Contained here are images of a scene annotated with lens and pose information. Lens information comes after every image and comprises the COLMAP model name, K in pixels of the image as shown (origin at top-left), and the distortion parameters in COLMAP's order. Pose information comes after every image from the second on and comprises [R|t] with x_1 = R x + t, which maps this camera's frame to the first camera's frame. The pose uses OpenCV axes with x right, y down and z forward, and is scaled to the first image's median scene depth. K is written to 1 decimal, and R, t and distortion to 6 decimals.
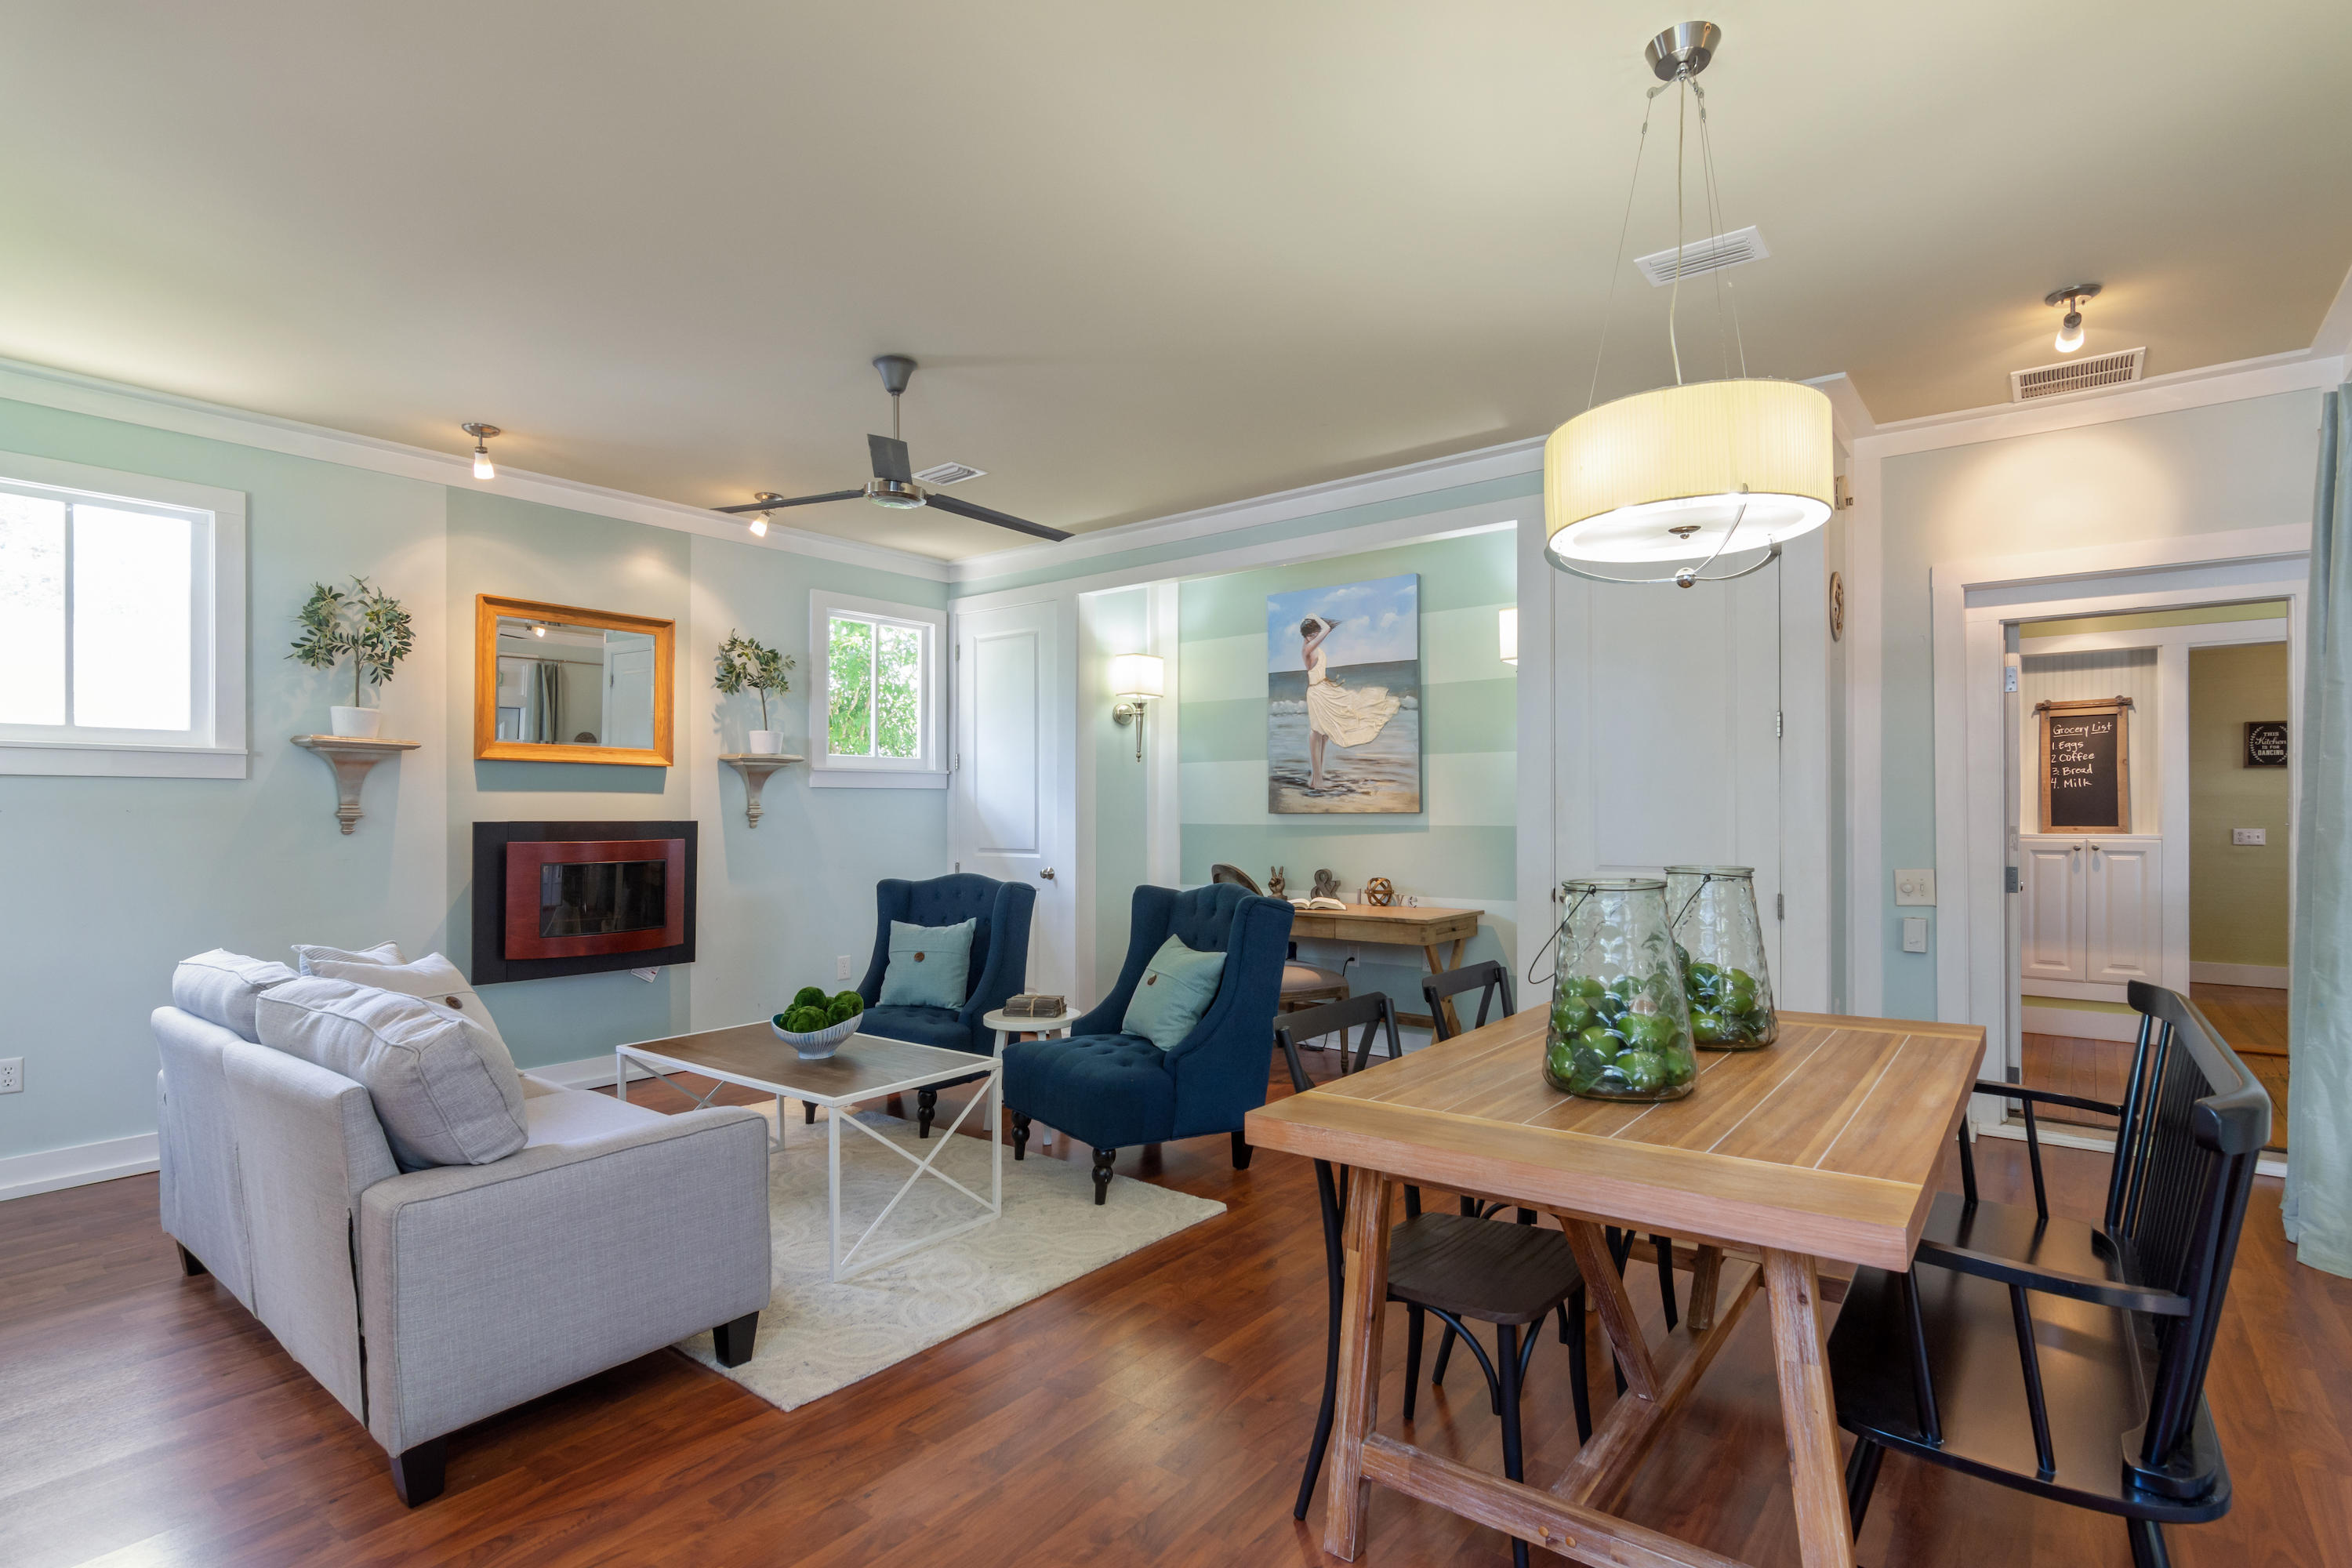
lens RADIAL K [[1133.9, 0, 1168.5], [0, 1133.9, 805.2], [0, 0, 1]] dist [0.000350, -0.000119]
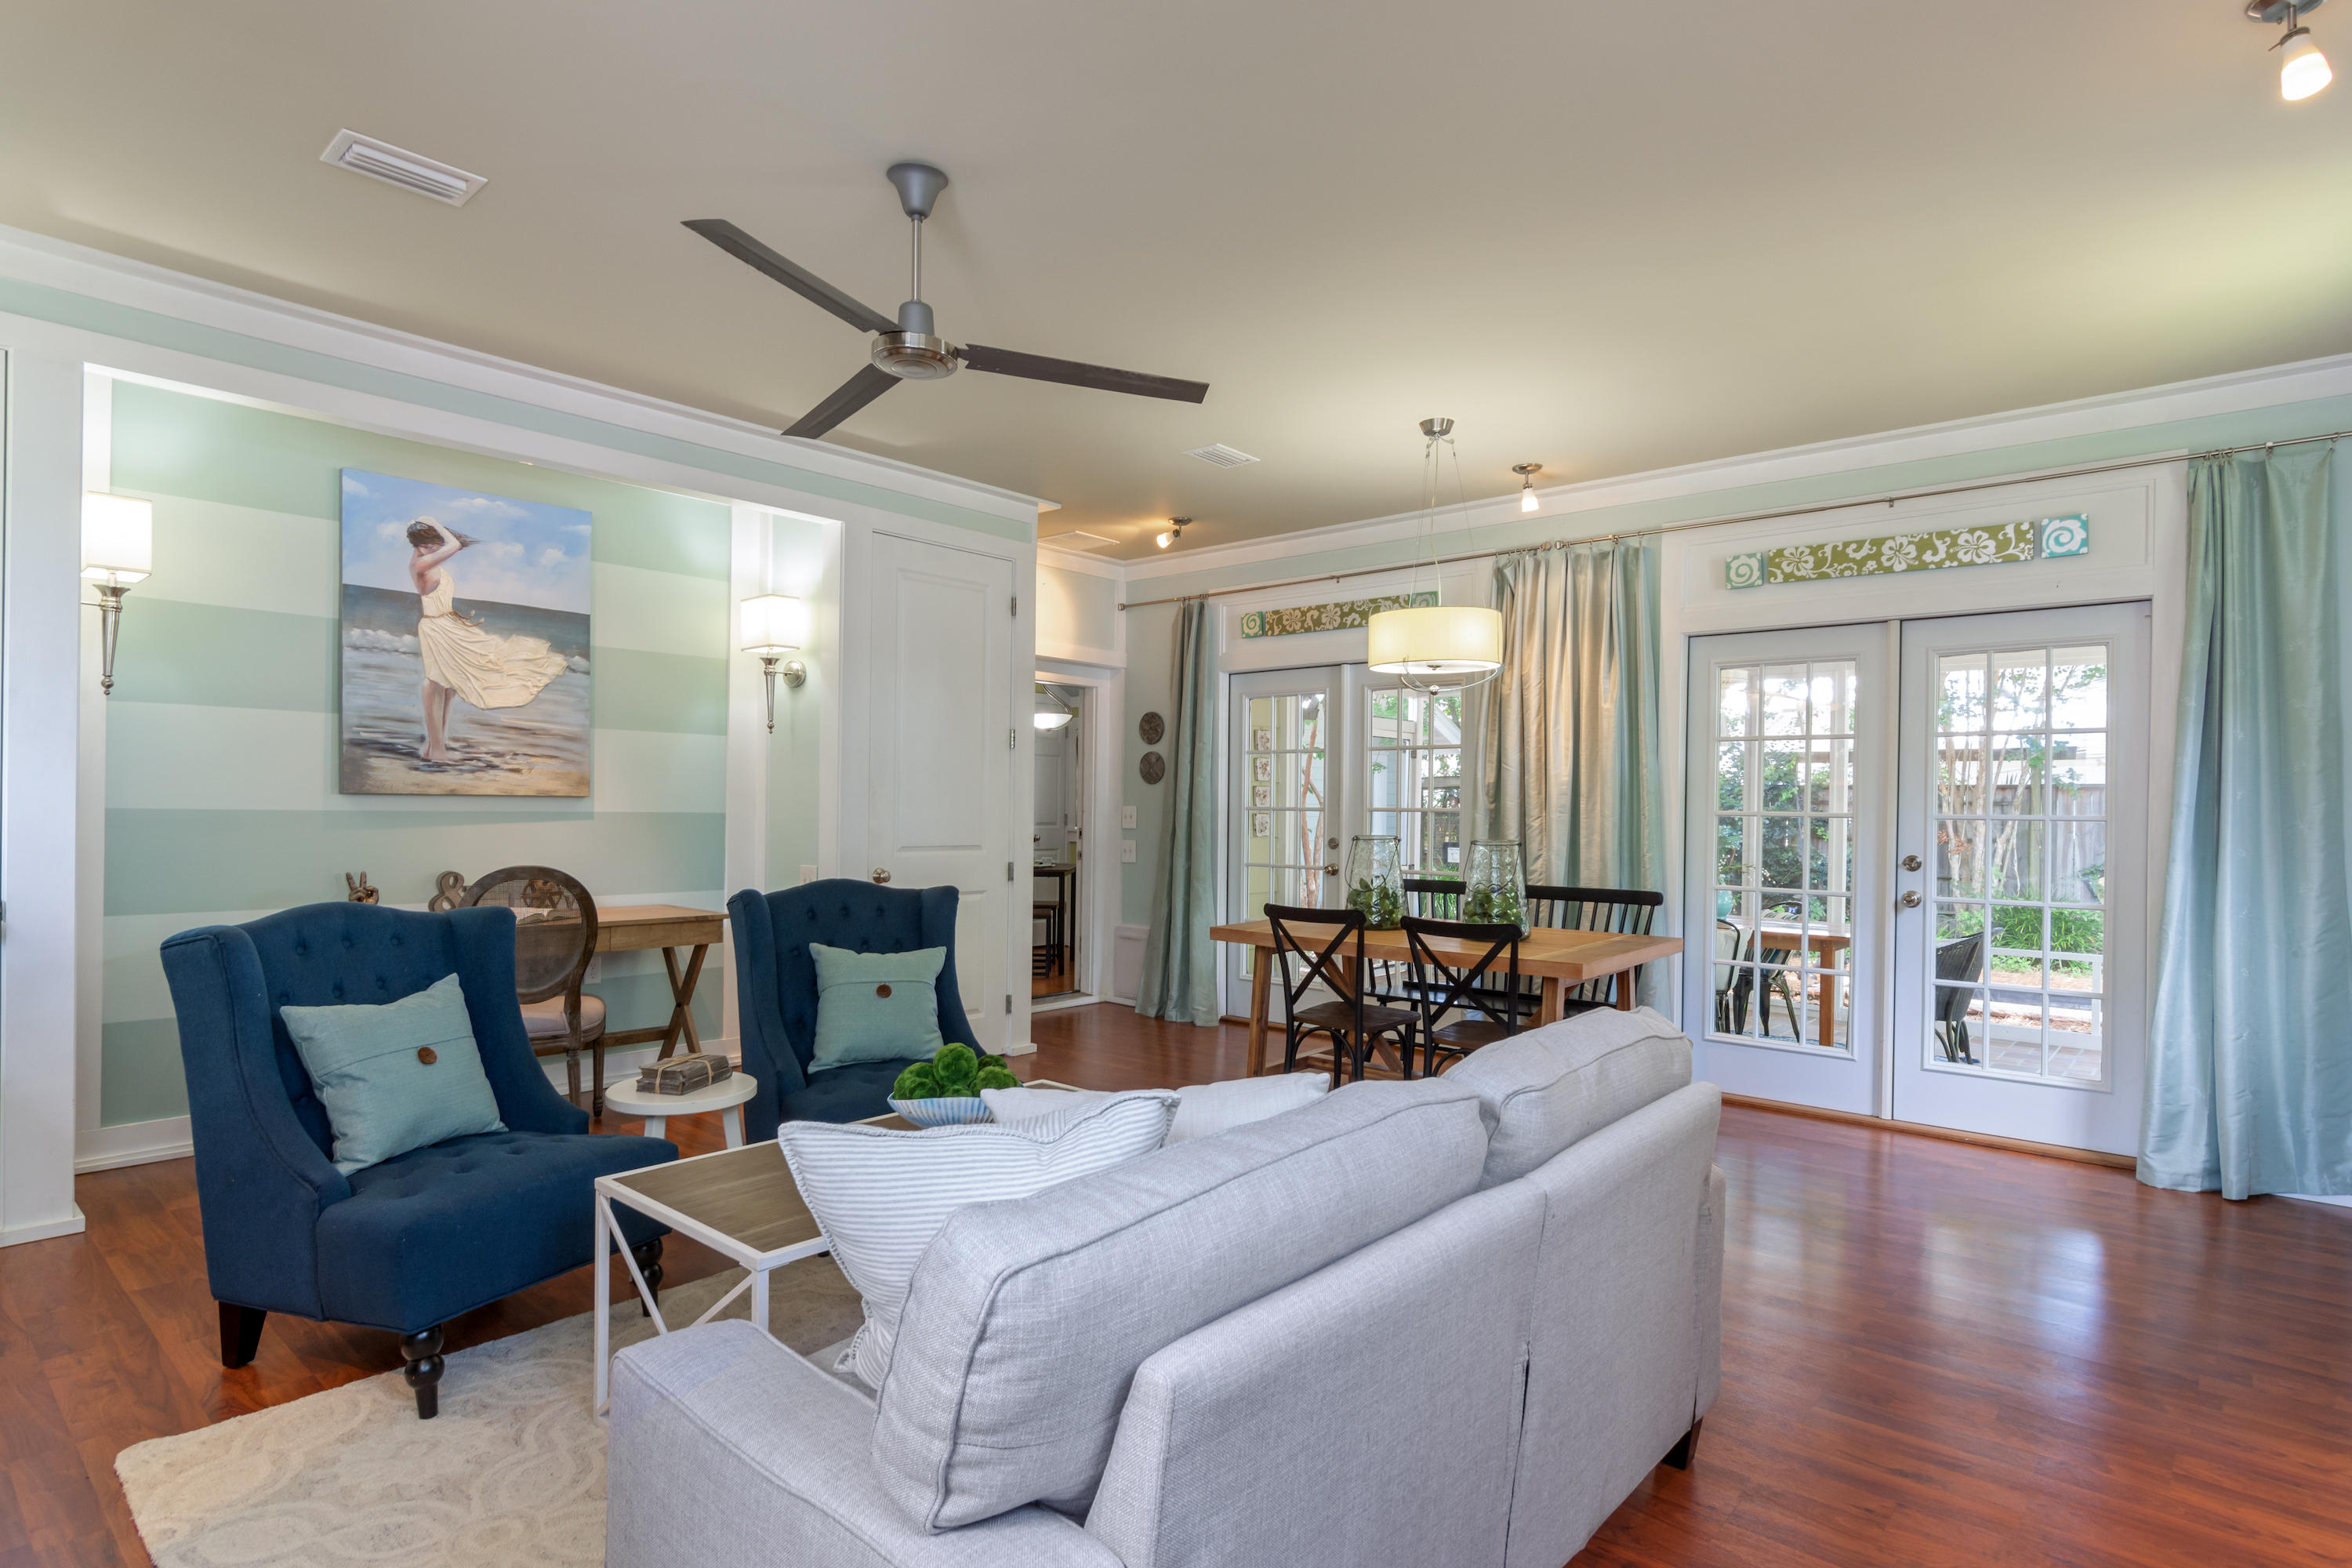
lens RADIAL K [[1206.8, 0, 1165.4], [0, 1206.8, 796.1], [0, 0, 1]] dist [-0.020509, 0.000091]
pose [[0.044399, 0.011515, 0.998948, -0.614853], [-0.018789, 0.999766, -0.010690, 0.007248], [-0.998837, -0.018294, 0.044605, 0.502301]]
